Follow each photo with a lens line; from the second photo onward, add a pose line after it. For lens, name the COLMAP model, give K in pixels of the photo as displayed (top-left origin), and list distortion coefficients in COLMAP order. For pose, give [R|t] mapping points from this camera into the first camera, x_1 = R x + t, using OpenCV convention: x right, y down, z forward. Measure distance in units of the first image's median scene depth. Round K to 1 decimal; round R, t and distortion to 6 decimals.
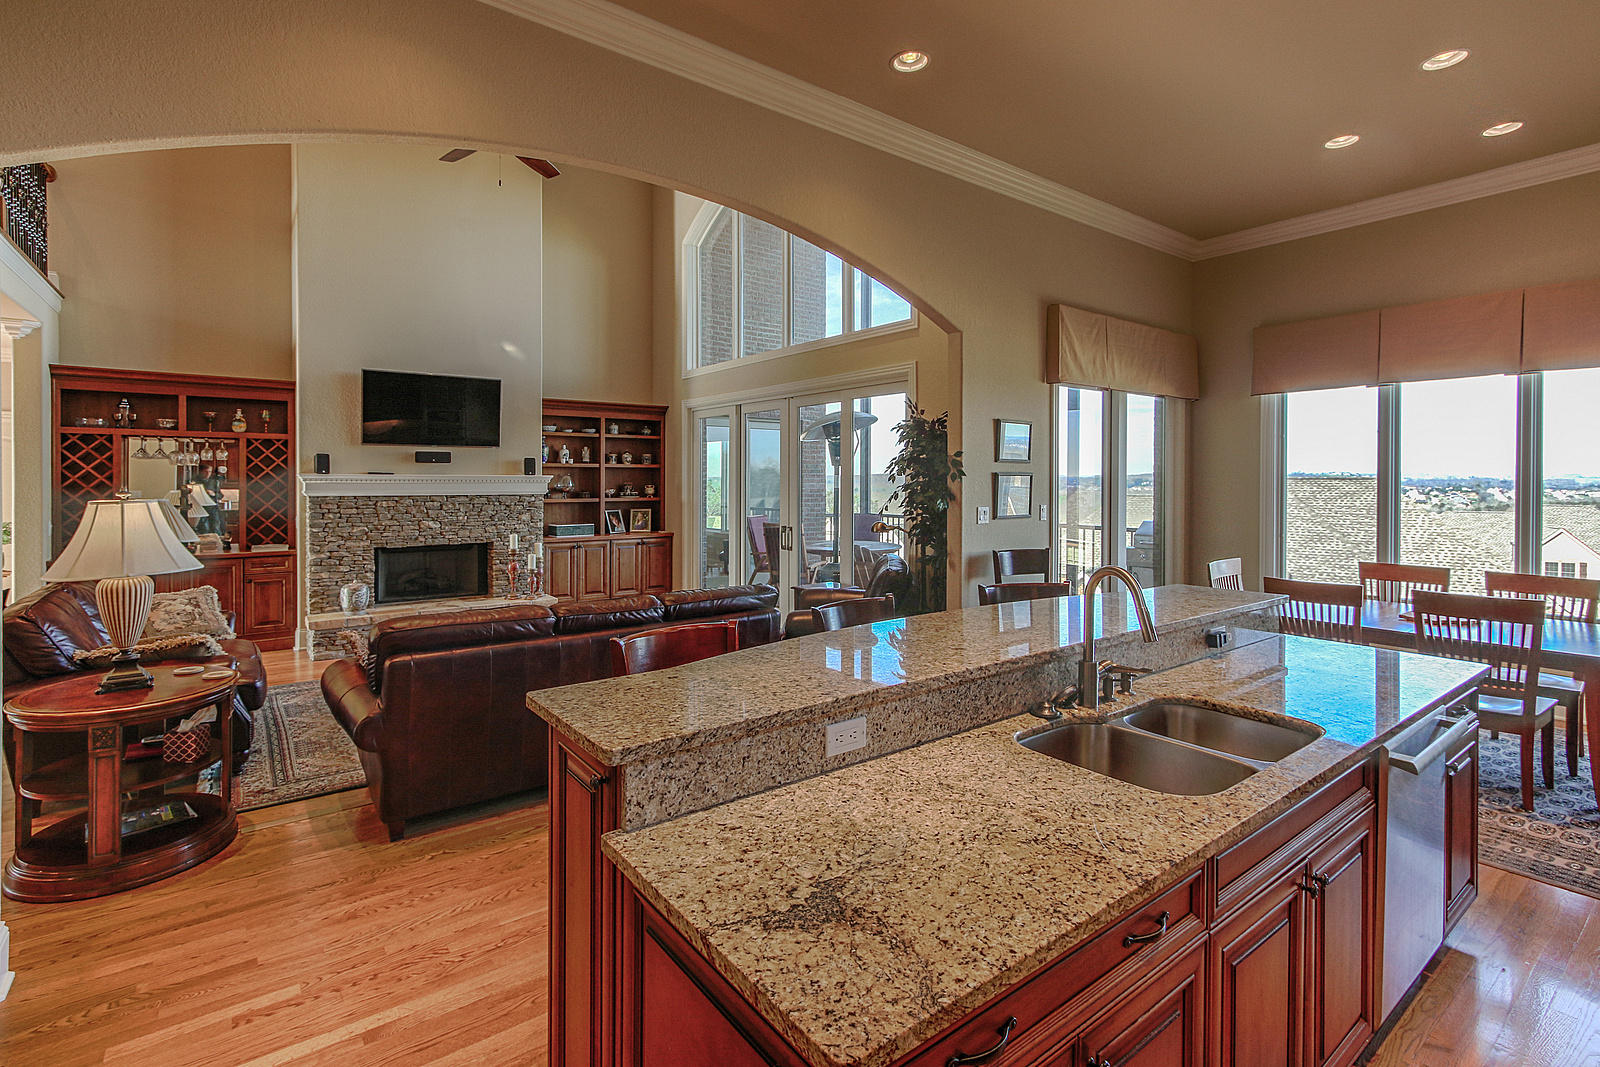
lens RADIAL K [[749.7, 0, 779.6], [0, 749.7, 484.2], [0, 0, 1]] dist [-0.004033, -0.000169]
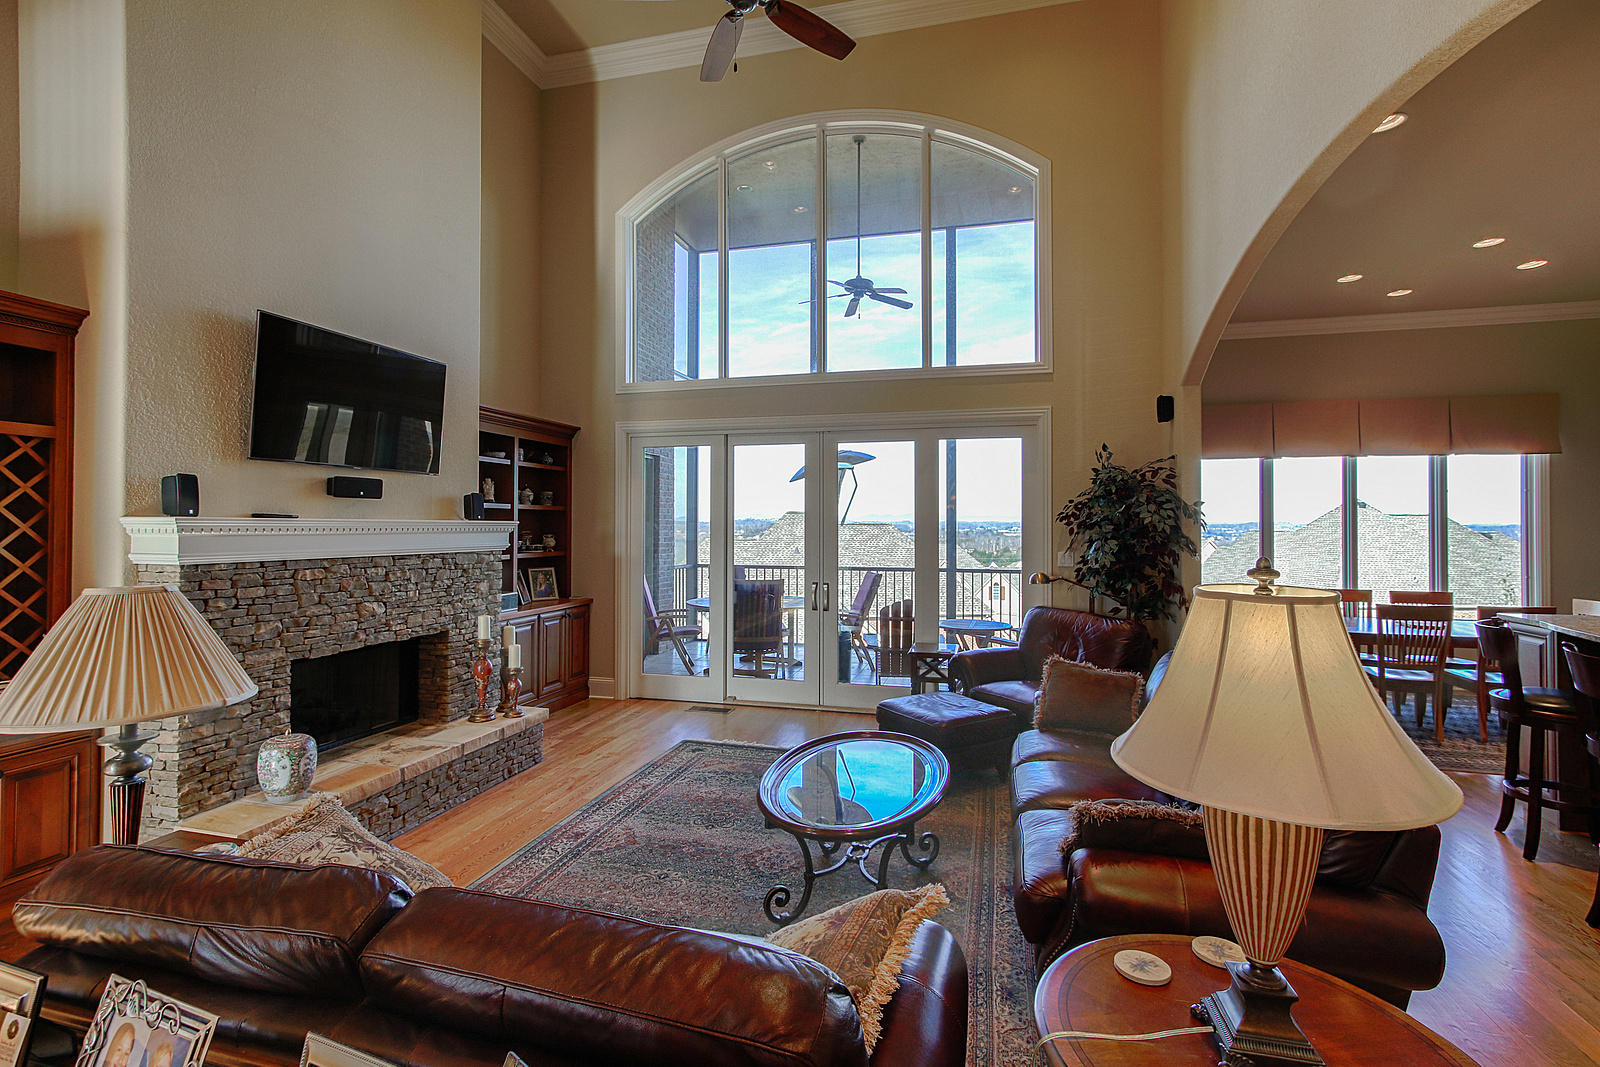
lens RADIAL K [[767.8, 0, 794.5], [0, 767.8, 517.9], [0, 0, 1]] dist [0.001394, 0.000537]
pose [[0.776227, 0.006318, 0.630422, -0.583498], [0.003391, 0.999893, -0.014195, -0.004420], [-0.630445, 0.013156, 0.776123, 0.357789]]
